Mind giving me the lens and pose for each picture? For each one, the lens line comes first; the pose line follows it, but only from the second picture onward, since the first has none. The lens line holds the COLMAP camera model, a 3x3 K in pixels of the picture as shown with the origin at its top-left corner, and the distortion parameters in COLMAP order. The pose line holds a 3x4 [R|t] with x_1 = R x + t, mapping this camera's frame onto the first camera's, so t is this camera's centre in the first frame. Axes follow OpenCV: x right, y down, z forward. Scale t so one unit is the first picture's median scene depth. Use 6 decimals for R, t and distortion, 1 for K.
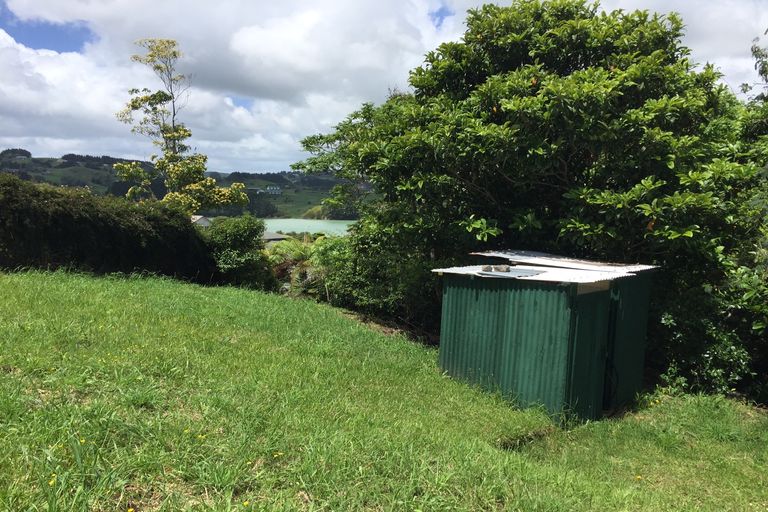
lens RADIAL K [[595.1, 0, 383.5], [0, 595.1, 326.4], [0, 0, 1]] dist [0.000915, -0.002847]
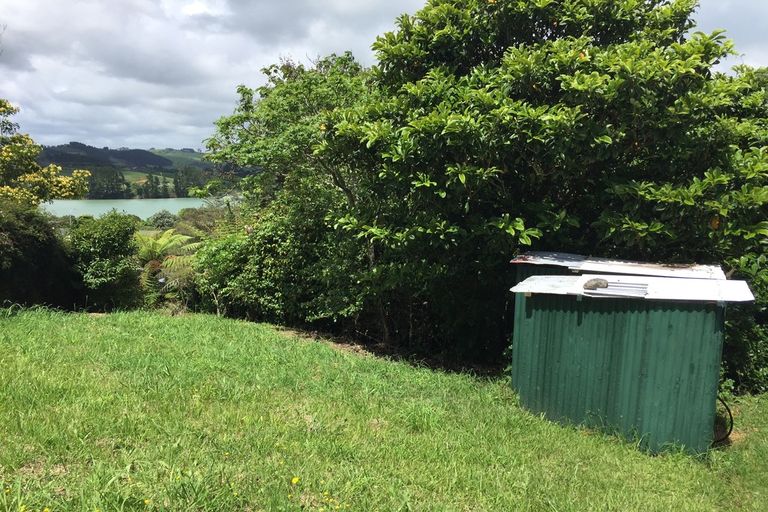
lens RADIAL K [[595.1, 0, 383.5], [0, 595.1, 326.4], [0, 0, 1]] dist [0.000915, -0.002847]
pose [[0.943534, -0.095988, 0.317064, -0.321139], [0.084775, 0.995194, 0.049008, -0.094510], [-0.320244, -0.019362, 0.947137, 0.281183]]
